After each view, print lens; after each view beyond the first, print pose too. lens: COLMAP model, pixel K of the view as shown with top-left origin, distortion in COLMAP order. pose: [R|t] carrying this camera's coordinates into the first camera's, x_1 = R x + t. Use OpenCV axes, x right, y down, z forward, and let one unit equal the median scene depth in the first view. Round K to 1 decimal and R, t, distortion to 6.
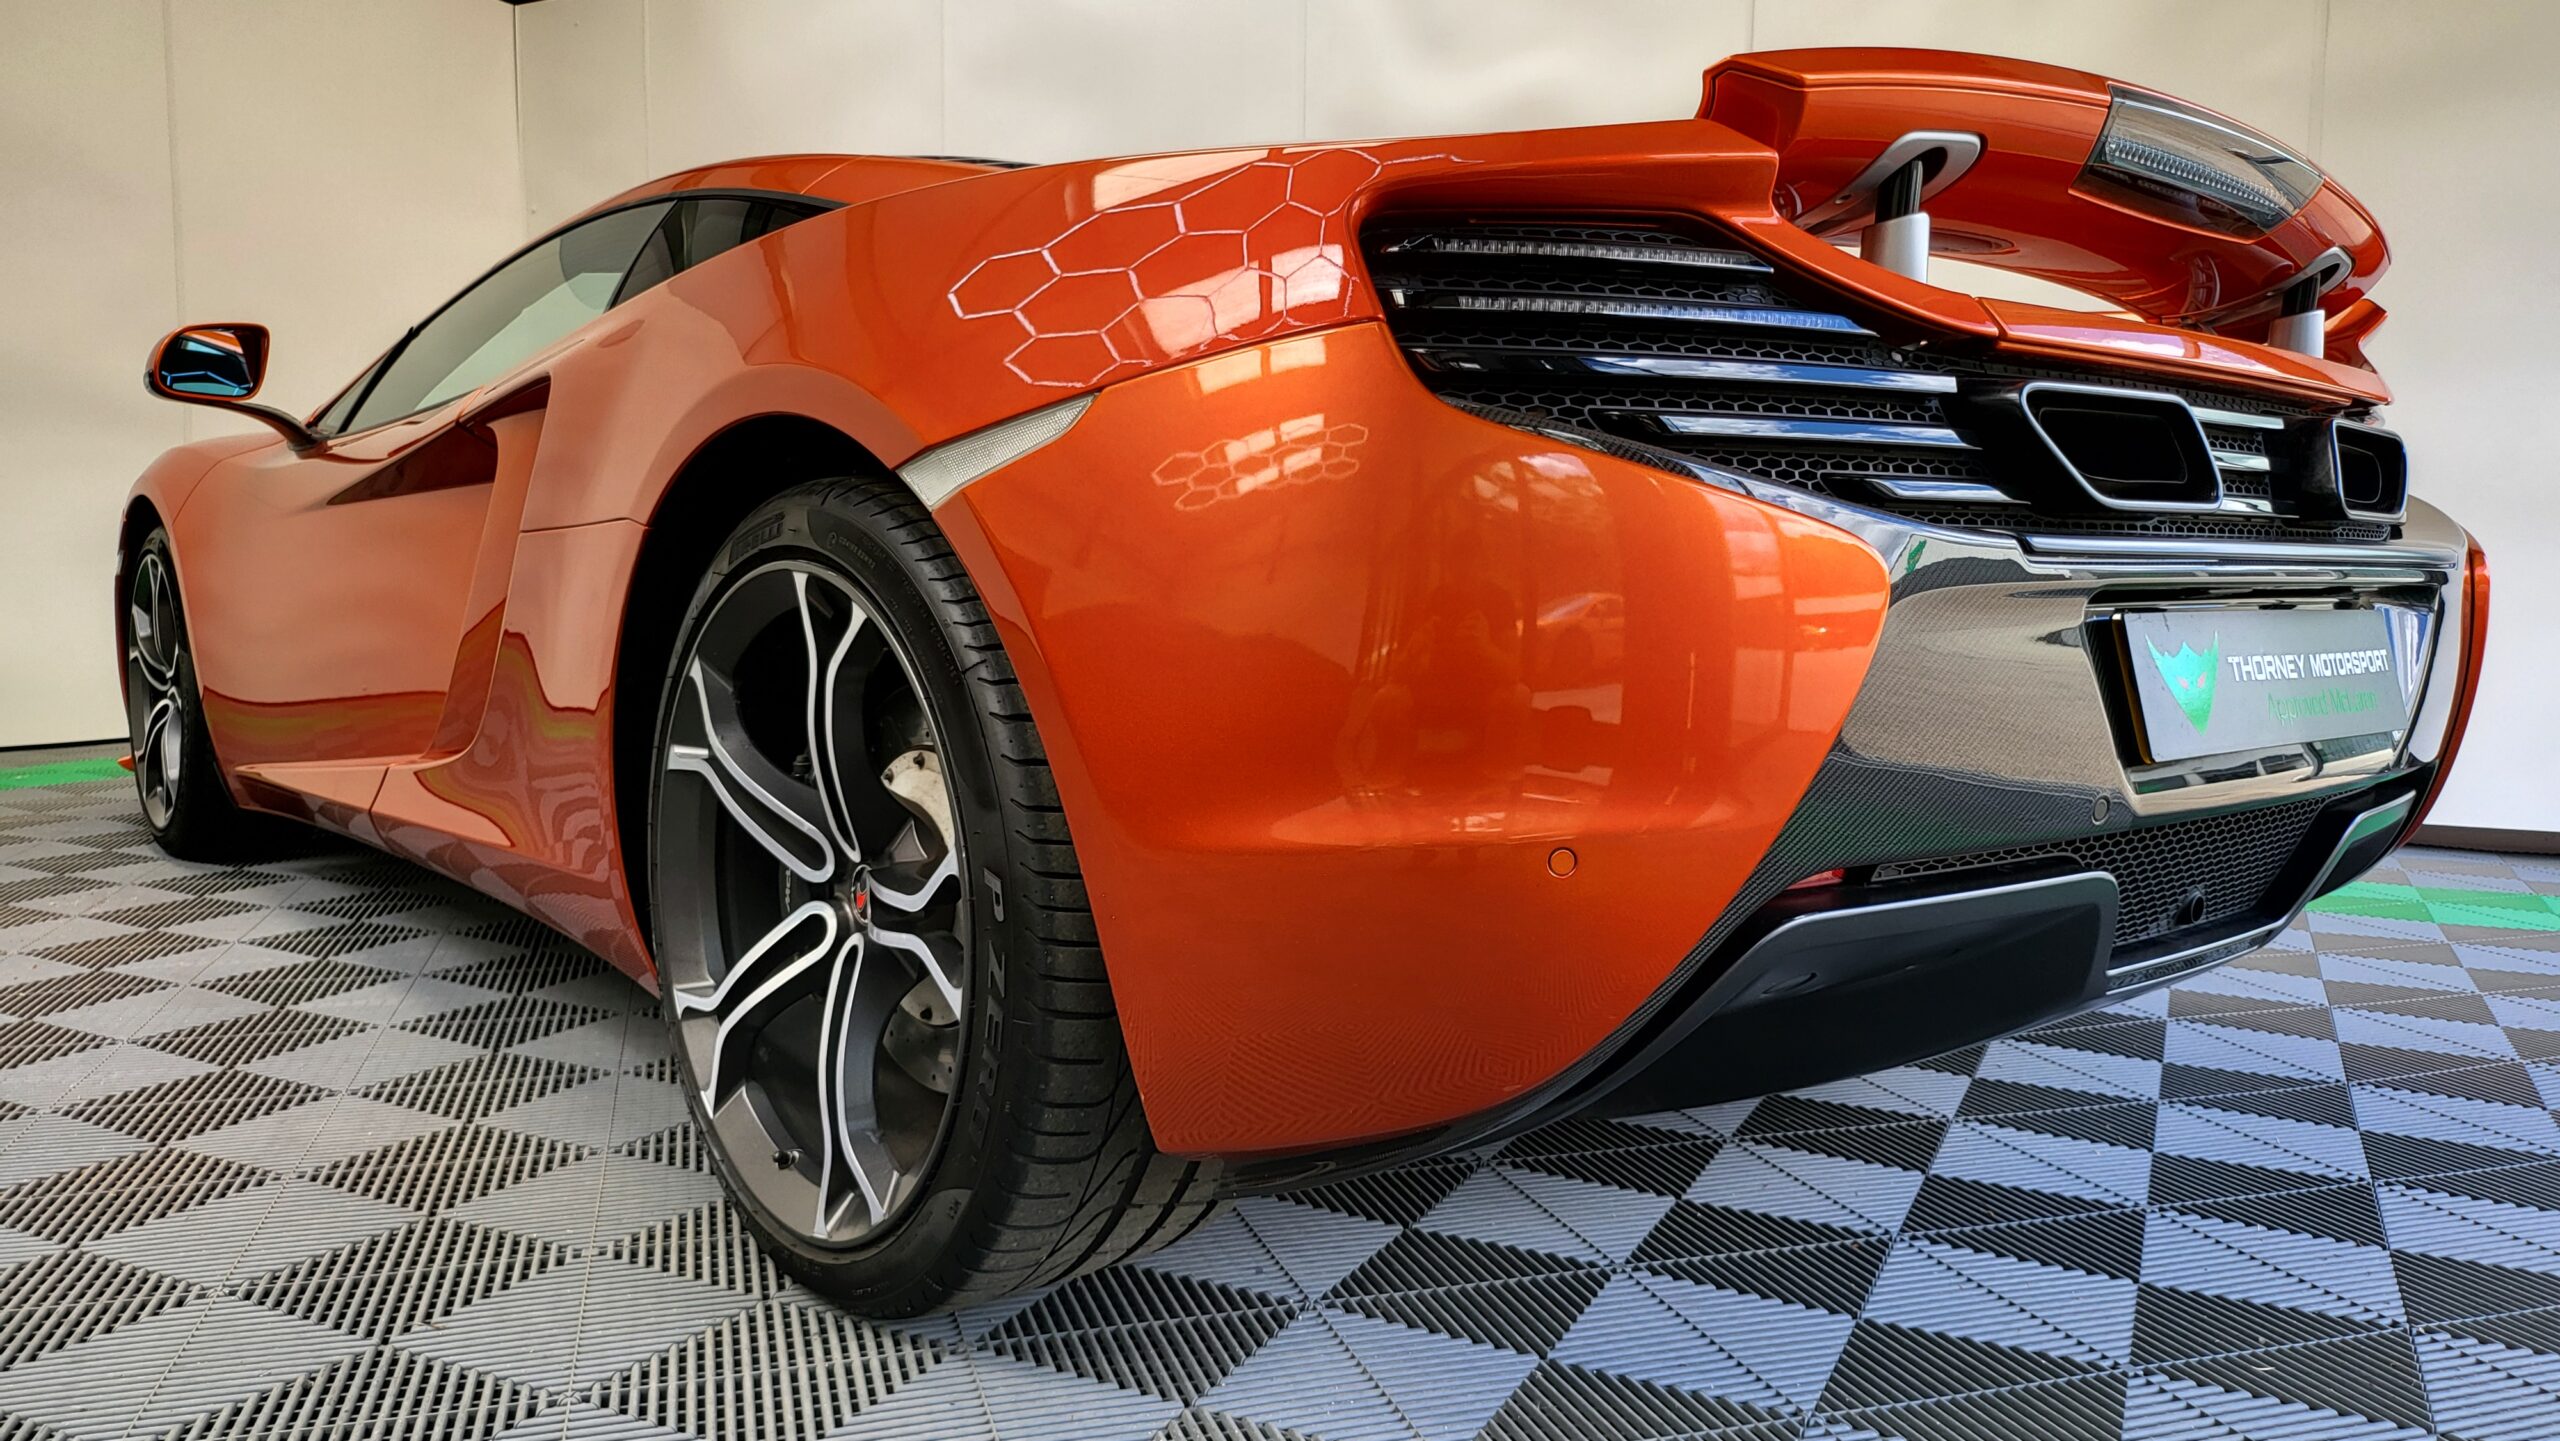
lens RADIAL K [[1829.1, 0, 1293.0], [0, 1829.1, 713.3], [0, 0, 1]] dist [0.038939, -0.003227]
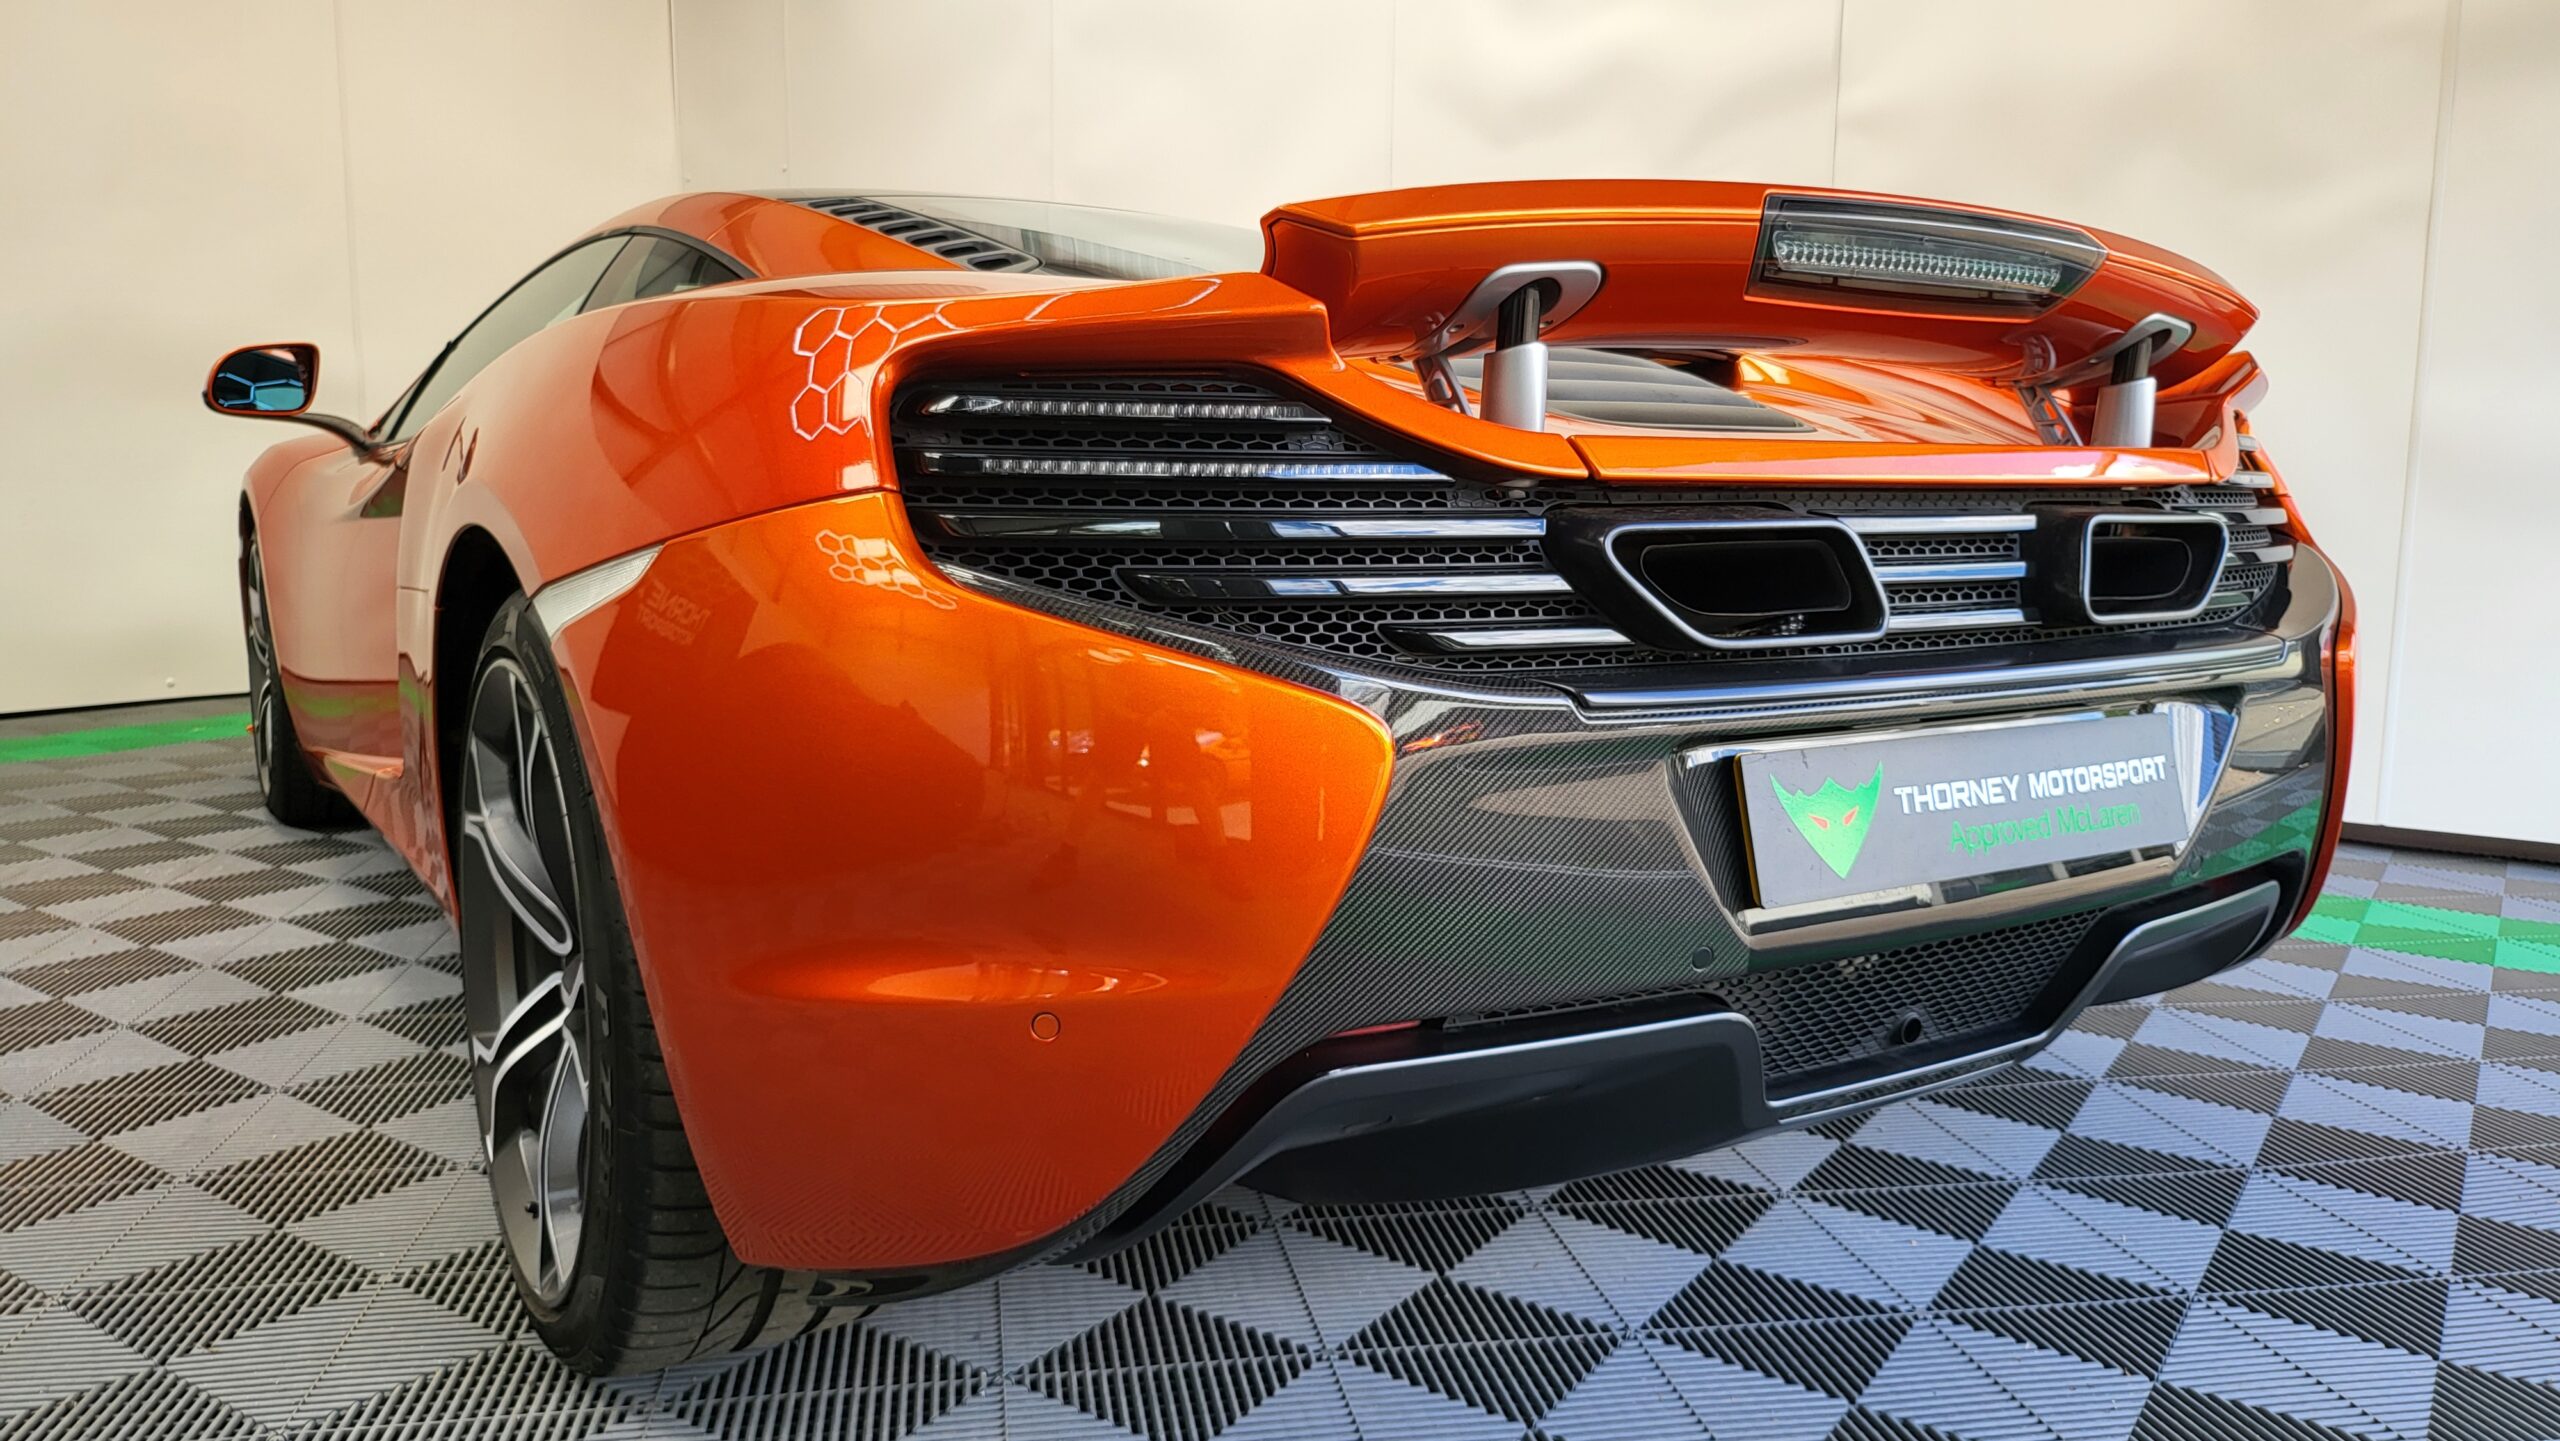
lens RADIAL K [[1833.8, 0, 1279.6], [0, 1833.8, 704.4], [0, 0, 1]] dist [0.044726, -0.001102]
pose [[0.989792, 0.018116, -0.141363, 0.288310], [-0.011959, 0.998948, 0.044279, -0.100453], [0.142017, -0.042136, 0.988967, 0.006177]]
